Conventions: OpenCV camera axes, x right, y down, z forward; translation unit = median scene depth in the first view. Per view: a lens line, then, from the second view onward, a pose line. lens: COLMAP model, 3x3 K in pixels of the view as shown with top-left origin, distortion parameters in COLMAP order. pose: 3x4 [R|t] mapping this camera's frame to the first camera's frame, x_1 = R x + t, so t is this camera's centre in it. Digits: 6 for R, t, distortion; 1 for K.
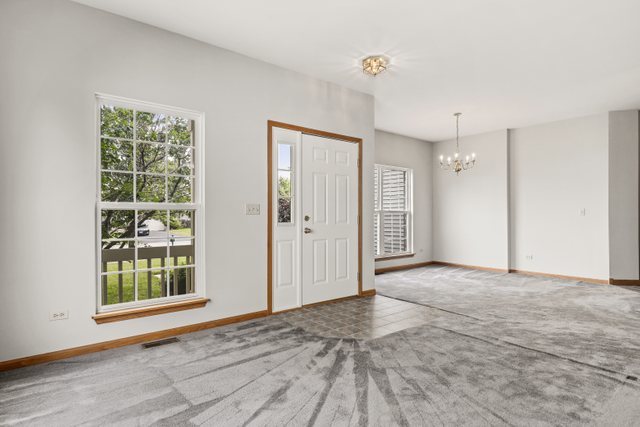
lens RADIAL K [[342.4, 0, 344.9], [0, 342.4, 213.0], [0, 0, 1]] dist [0.014500, -0.001815]
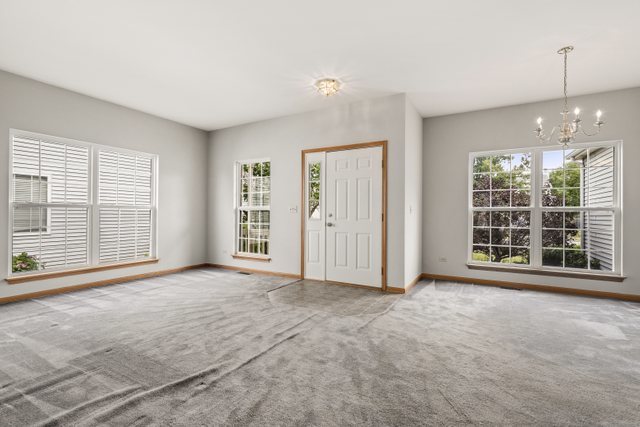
lens RADIAL K [[294.9, 0, 321.5], [0, 294.9, 213.2], [0, 0, 1]] dist [-0.000277, -0.001426]
pose [[0.359109, -0.000042, -0.933296, 0.570541], [0.000020, 1.000000, -0.000037, 0.004136], [0.933296, -0.000006, 0.359109, 0.341531]]
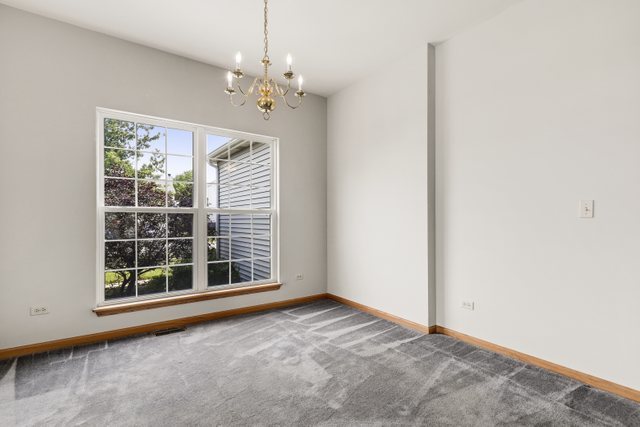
lens RADIAL K [[300.9, 0, 326.2], [0, 300.9, 219.5], [0, 0, 1]] dist [-0.016833, 0.003182]
pose [[0.998132, -0.000018, -0.061093, 0.353986], [0.000751, 0.999928, 0.011977, 0.003469], [0.061088, -0.012000, 0.998060, 0.560532]]
